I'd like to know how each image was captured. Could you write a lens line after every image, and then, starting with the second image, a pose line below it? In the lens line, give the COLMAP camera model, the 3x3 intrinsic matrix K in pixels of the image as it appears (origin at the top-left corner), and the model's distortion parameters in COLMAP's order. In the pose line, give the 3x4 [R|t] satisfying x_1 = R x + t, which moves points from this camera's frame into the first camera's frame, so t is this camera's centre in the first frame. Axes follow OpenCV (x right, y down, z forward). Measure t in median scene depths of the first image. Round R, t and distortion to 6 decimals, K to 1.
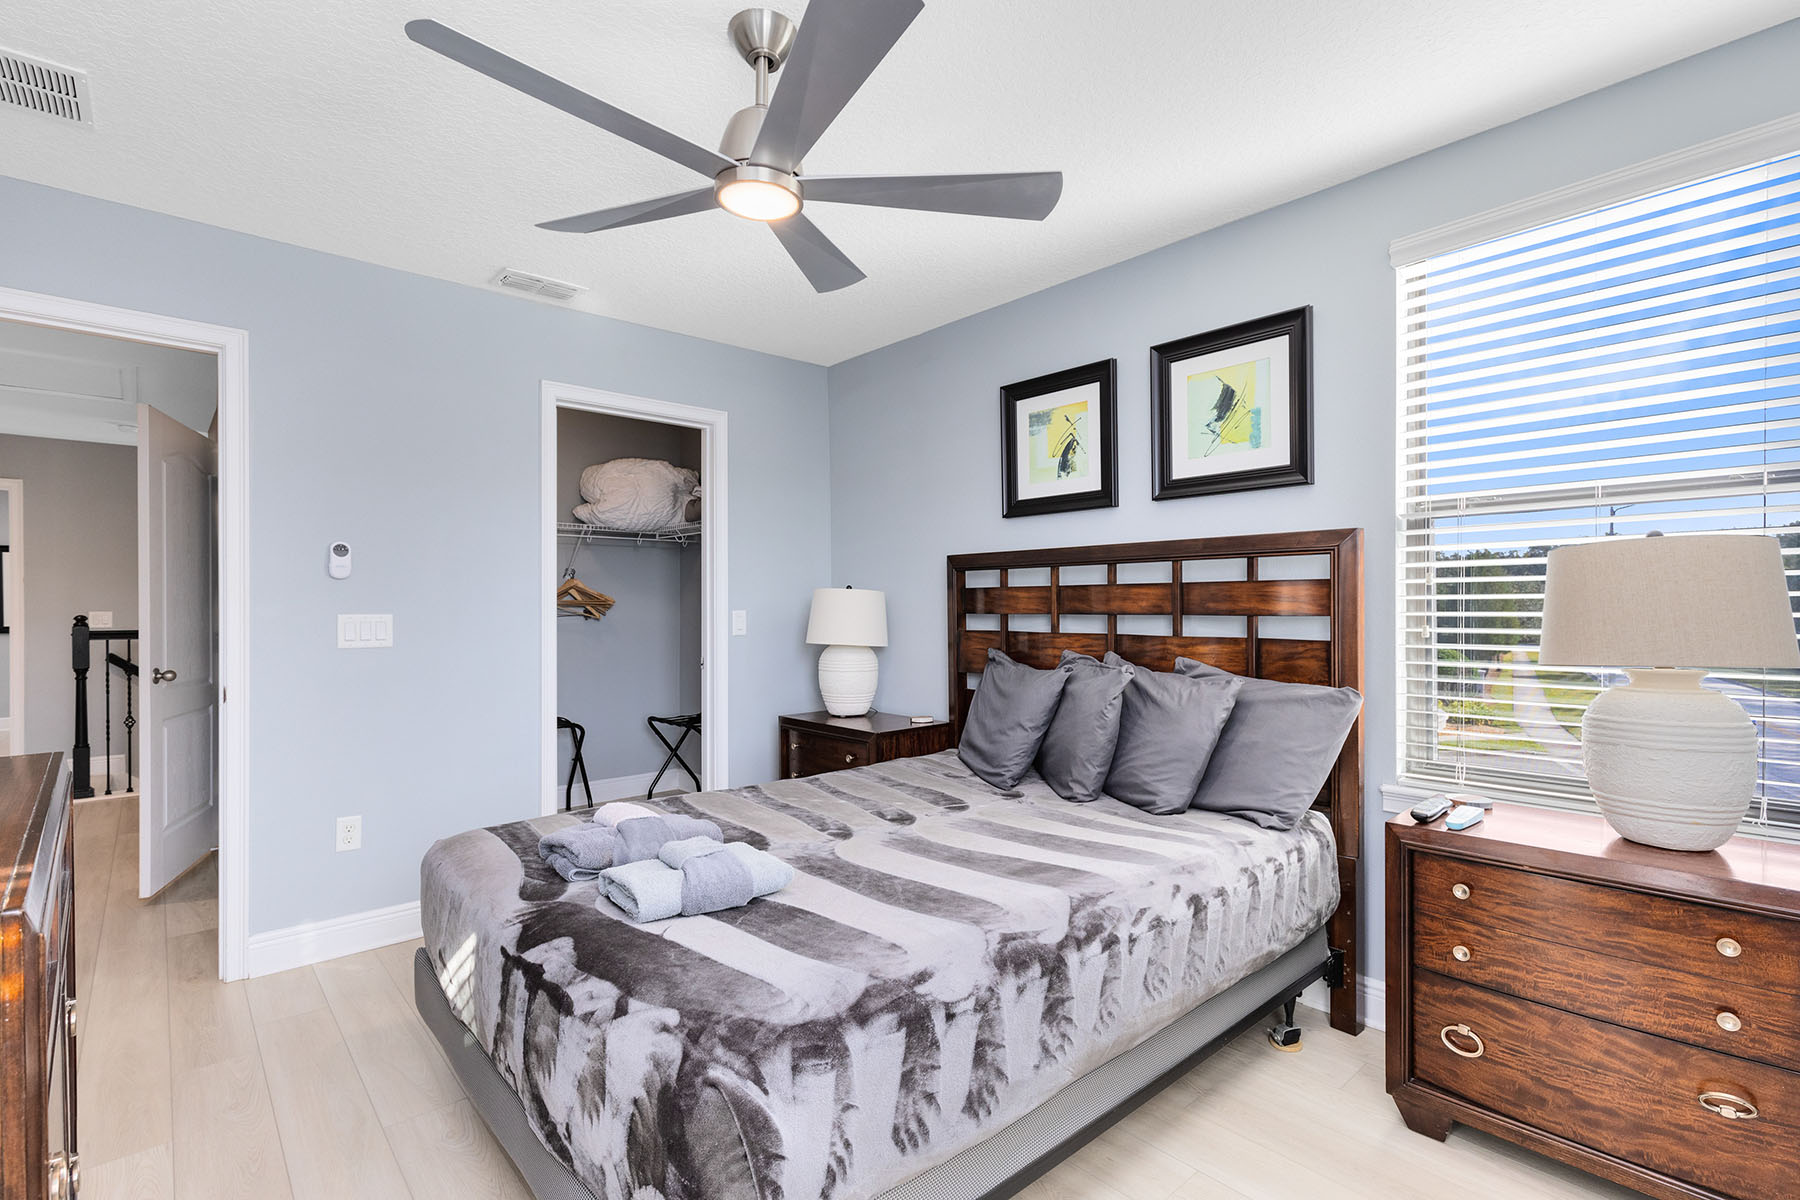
lens RADIAL K [[828.7, 0, 897.1], [0, 828.7, 606.4], [0, 0, 1]] dist [0.002052, -0.000607]
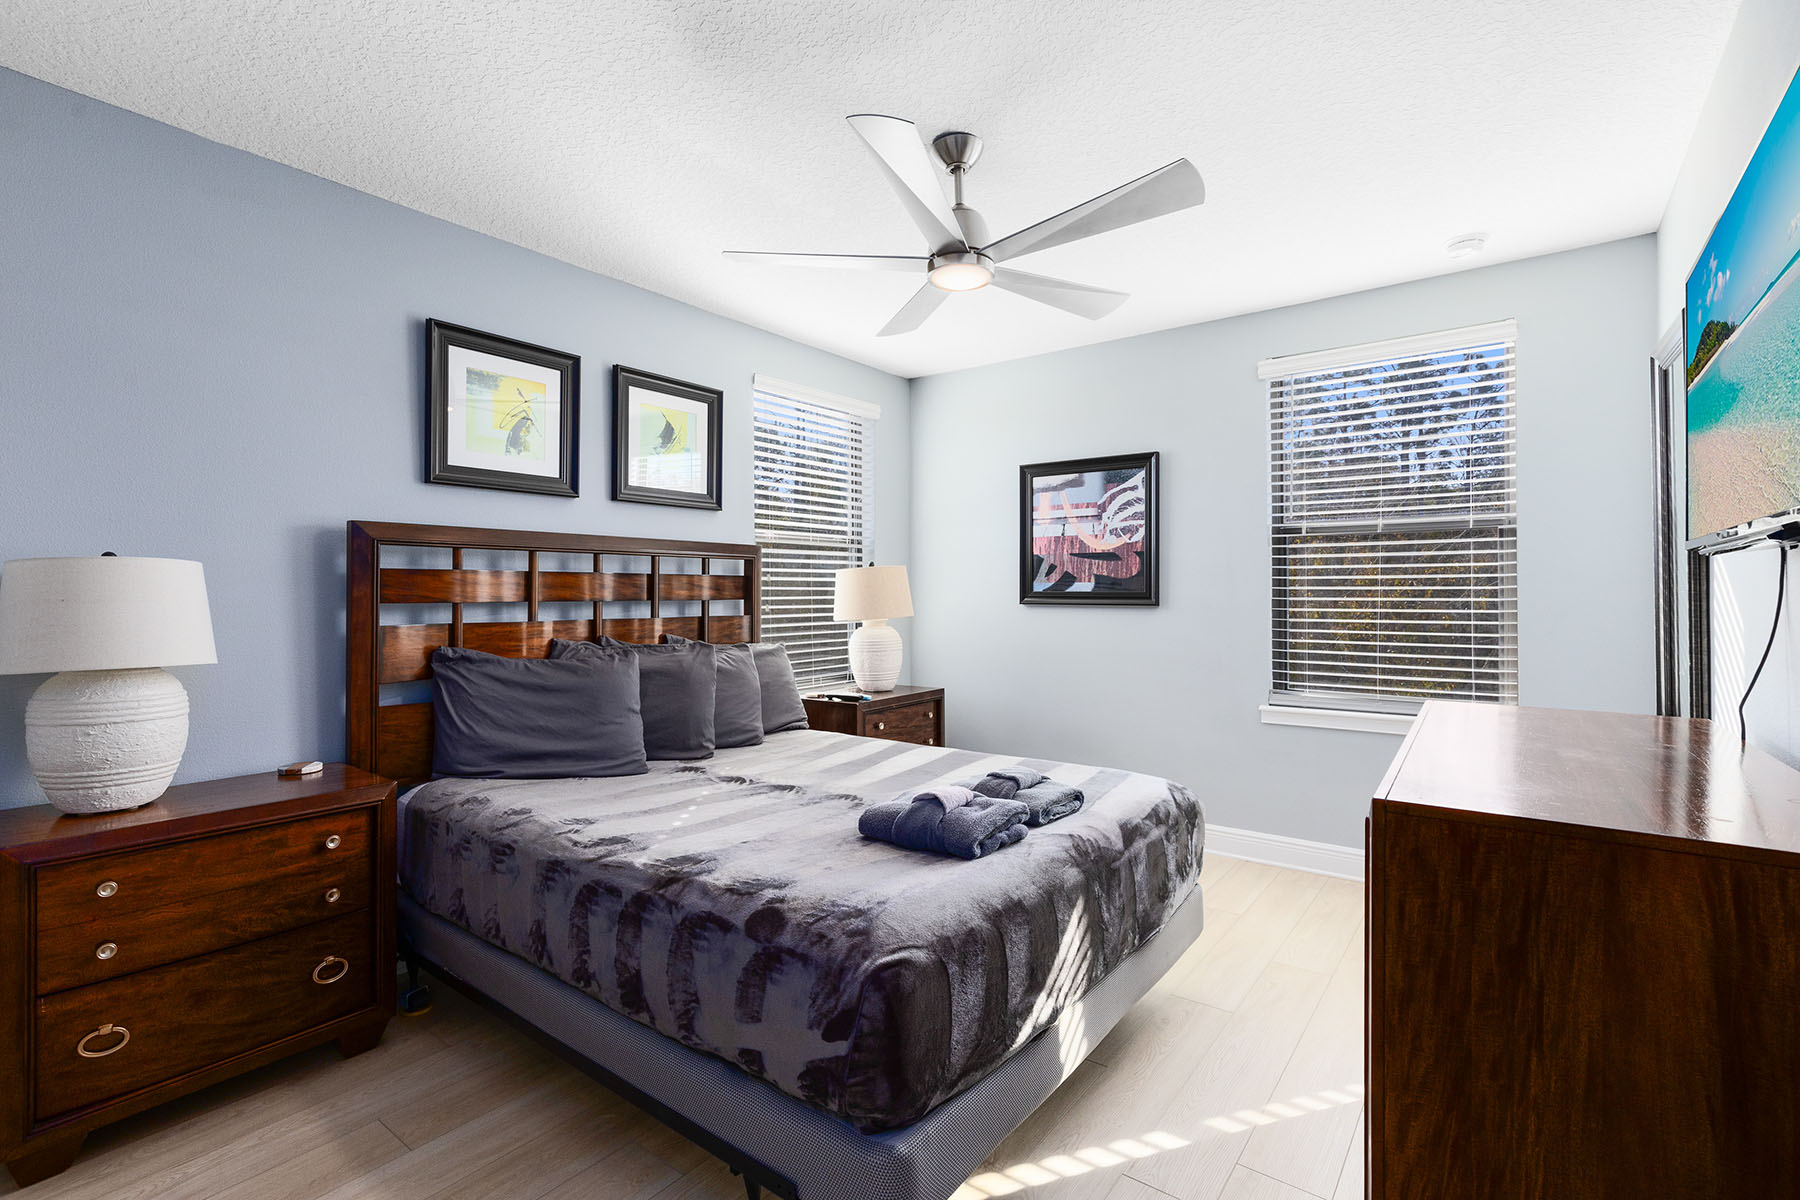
lens RADIAL K [[828.7, 0, 897.1], [0, 828.7, 606.4], [0, 0, 1]] dist [0.002052, -0.000607]
pose [[-0.195704, -0.003886, 0.980655, -0.833048], [0.013916, 0.999880, 0.006739, 0.014576], [-0.980564, 0.014966, -0.195626, 0.804190]]
